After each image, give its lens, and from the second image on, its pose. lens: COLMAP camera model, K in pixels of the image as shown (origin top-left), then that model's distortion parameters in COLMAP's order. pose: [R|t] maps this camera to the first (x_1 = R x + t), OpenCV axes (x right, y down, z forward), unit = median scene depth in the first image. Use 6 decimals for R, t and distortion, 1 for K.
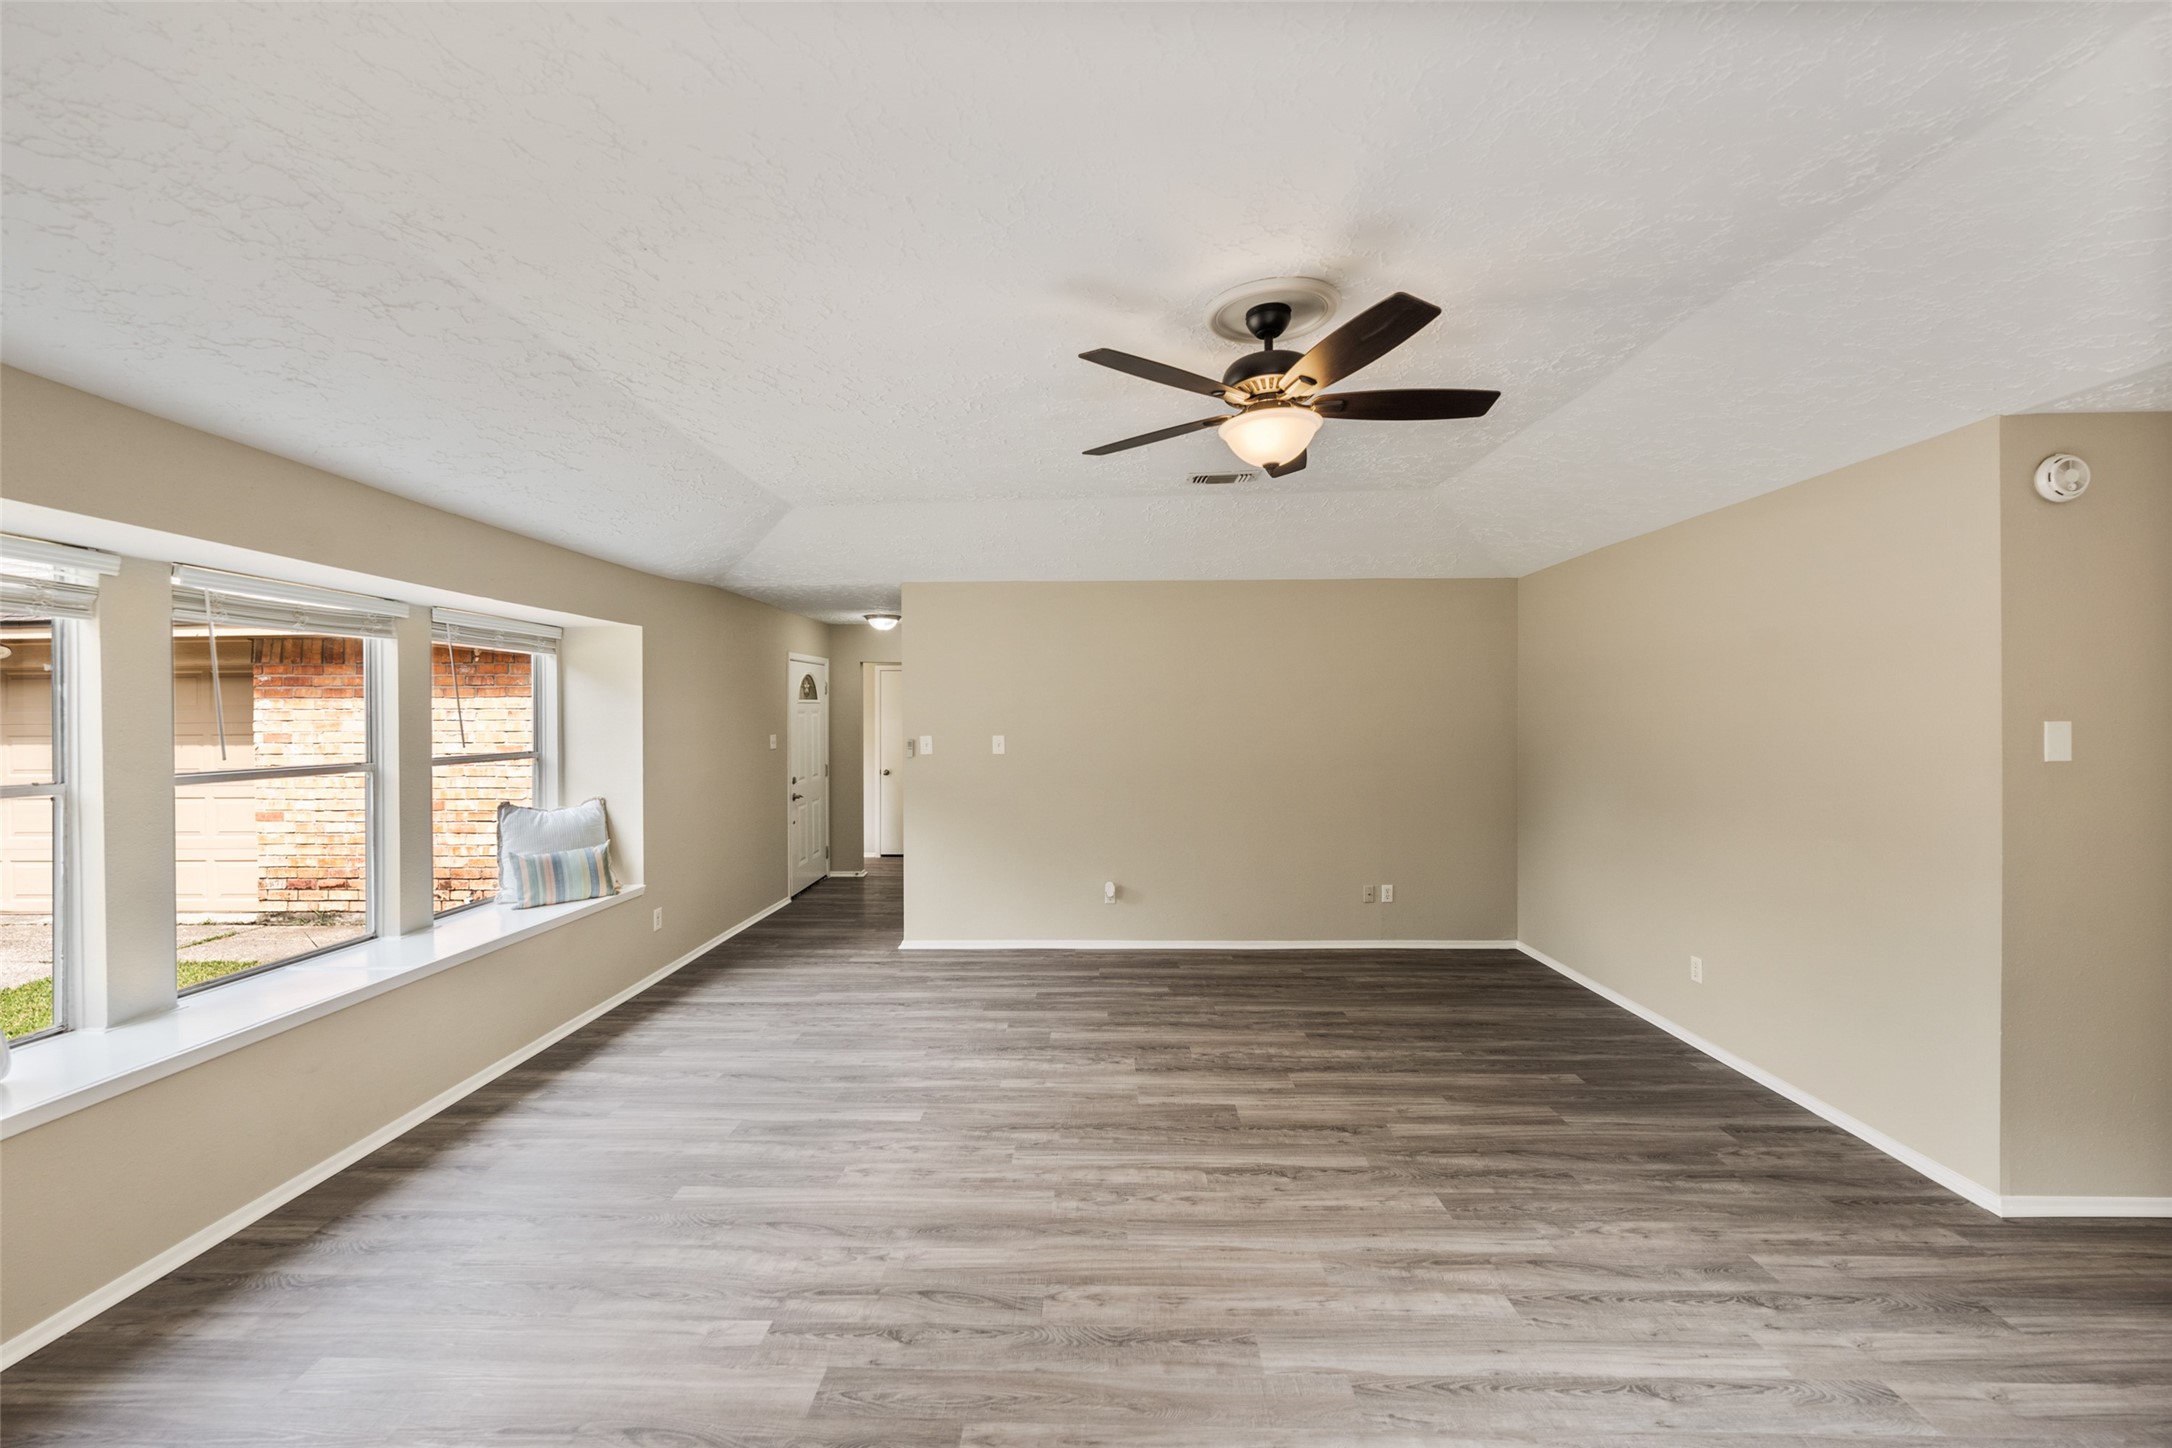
lens RADIAL K [[830.4, 0, 1080.2], [0, 830.4, 720.8], [0, 0, 1]] dist [-0.002825, 0.000369]
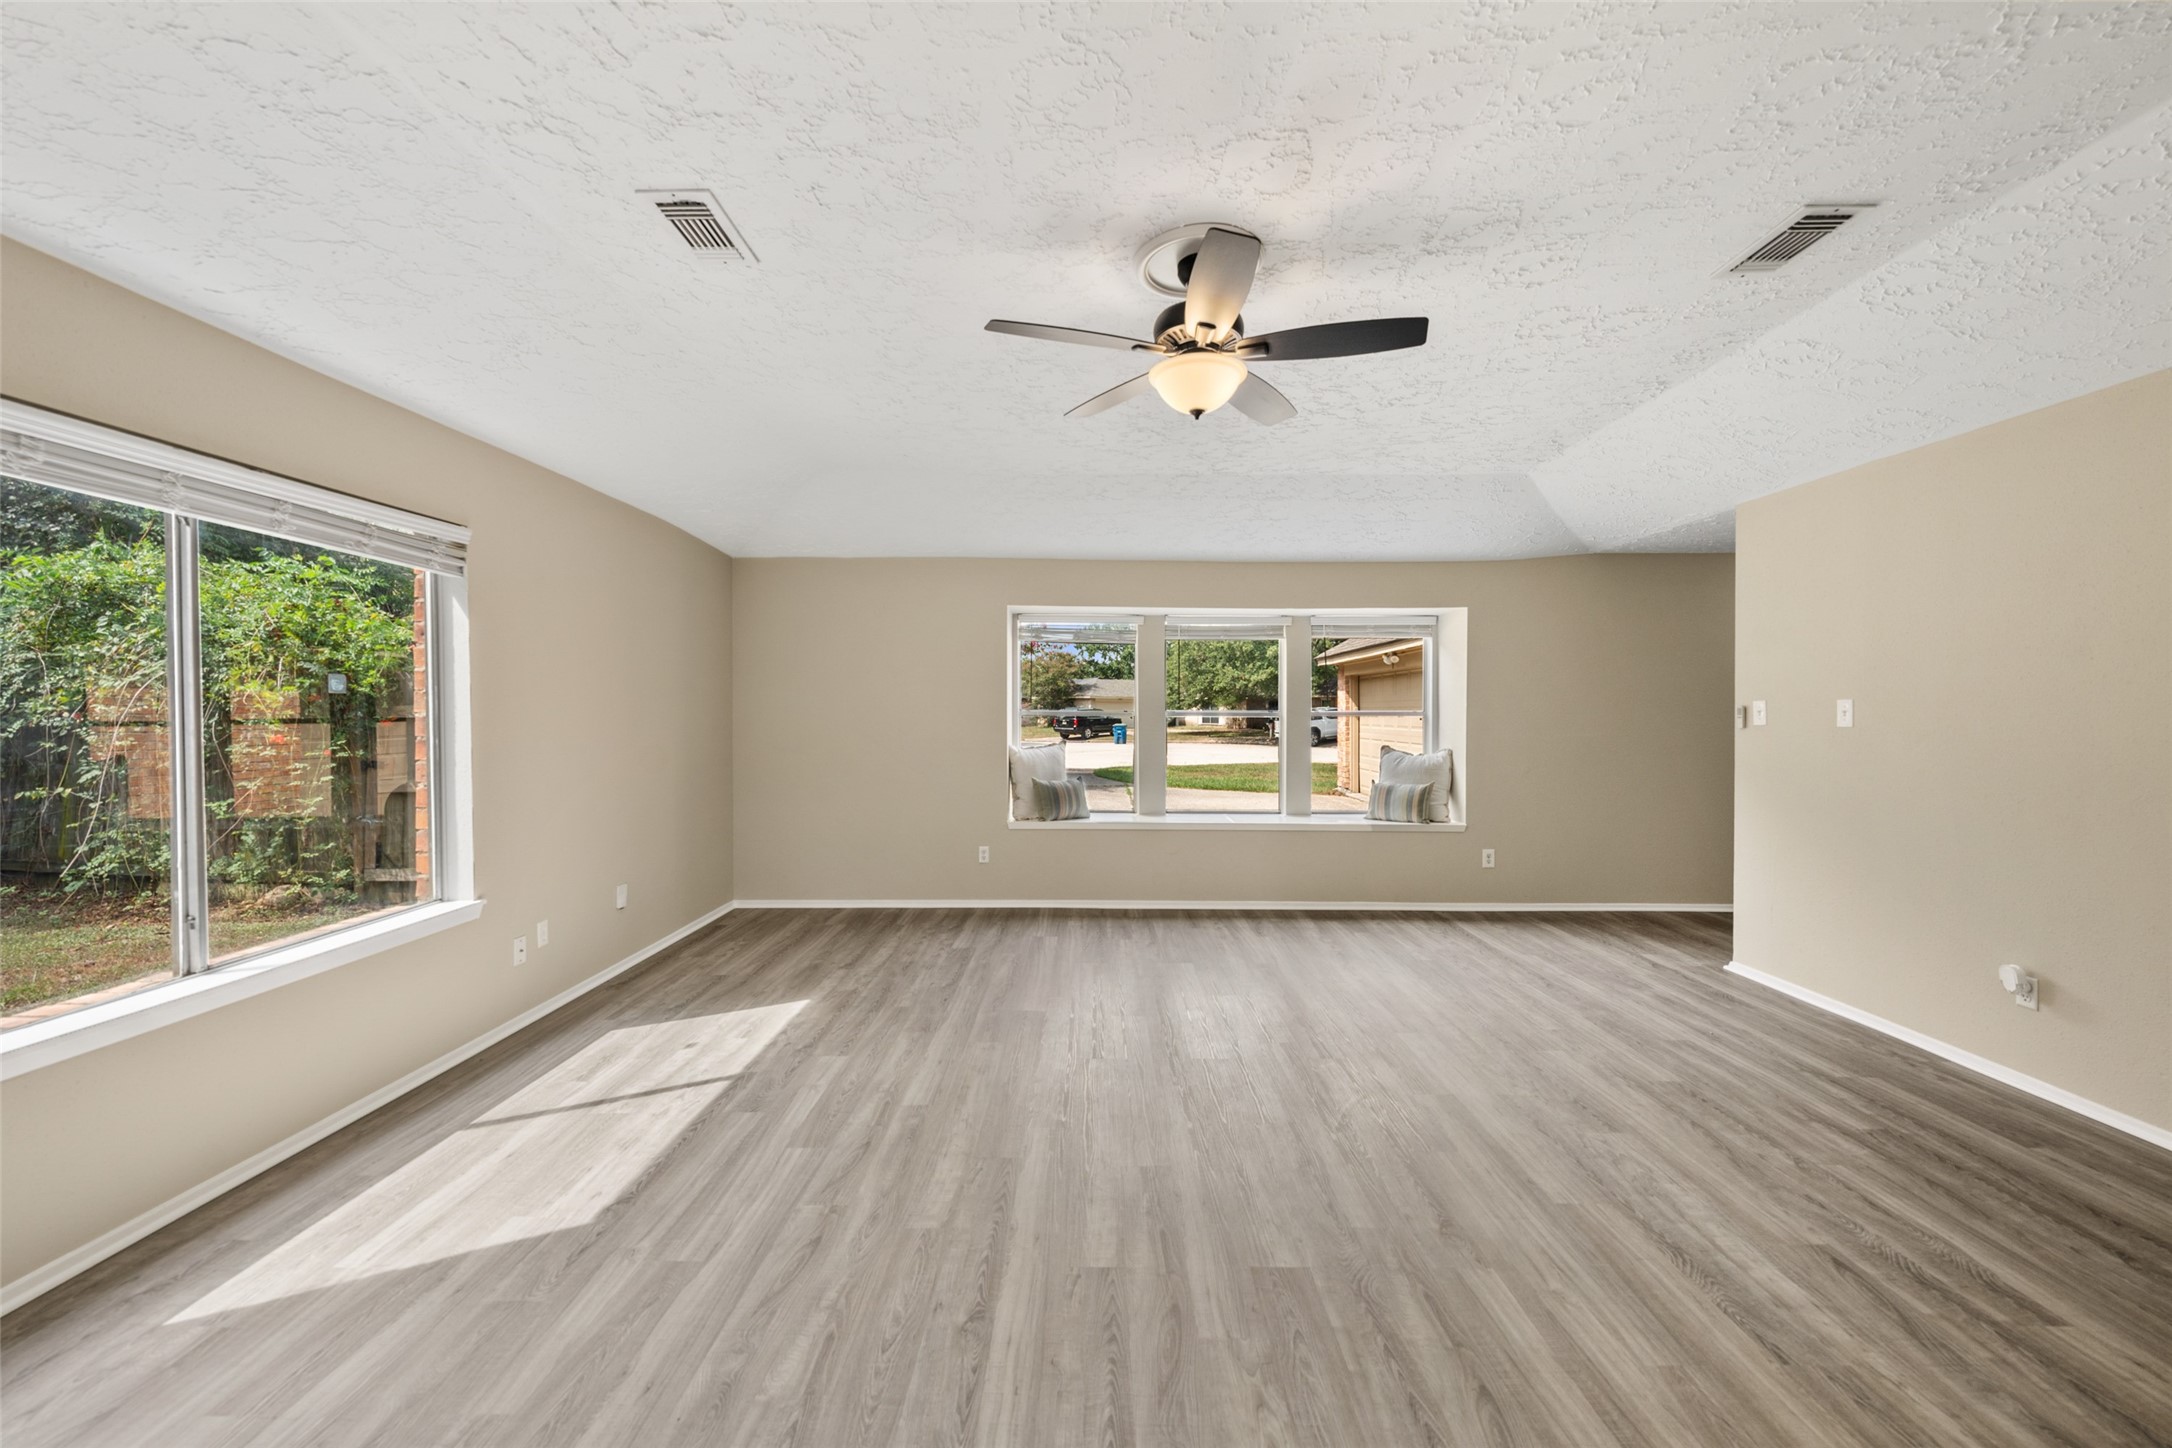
lens RADIAL K [[835.9, 0, 1090.3], [0, 835.9, 714.7], [0, 0, 1]] dist [-0.000098, 0.000234]
pose [[0.016084, 0.009475, -0.999826, 0.899386], [-0.007691, 0.999927, 0.009352, 0.045614], [0.999841, 0.007540, 0.016156, 0.598078]]
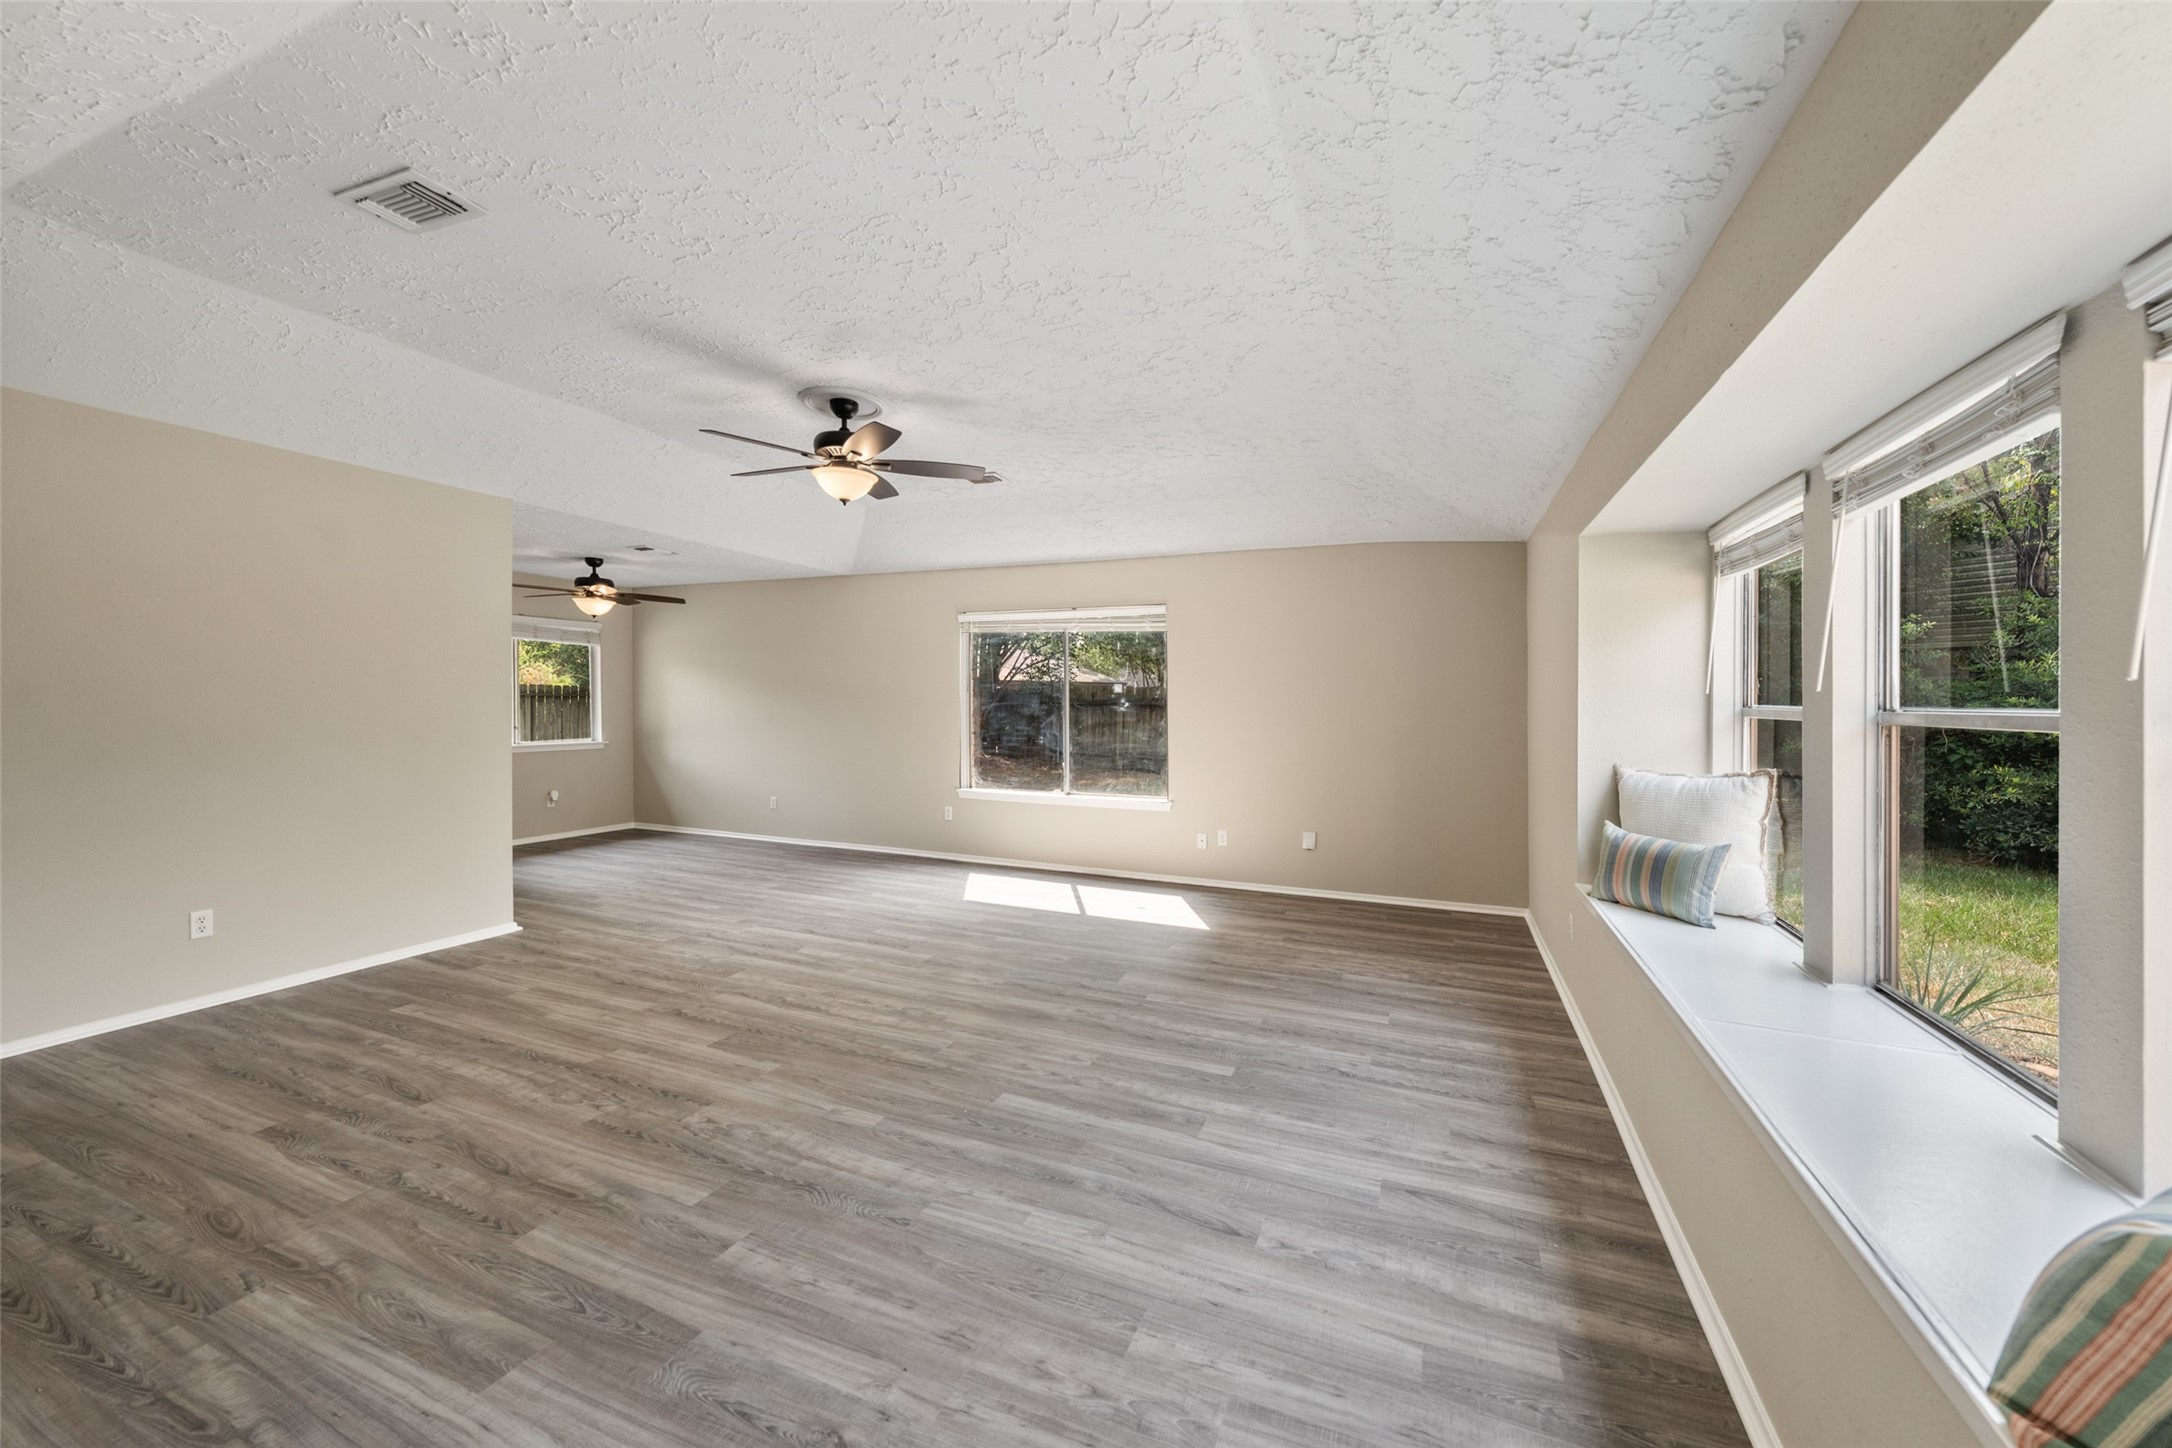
lens RADIAL K [[817.4, 0, 1086.6], [0, 817.4, 726.1], [0, 0, 1]] dist [-0.000874, 0.000166]
pose [[-0.928975, -0.019184, 0.369645, -0.538924], [-0.006239, 0.999326, 0.036184, 0.046487], [-0.370090, 0.031308, -0.928468, 1.603437]]
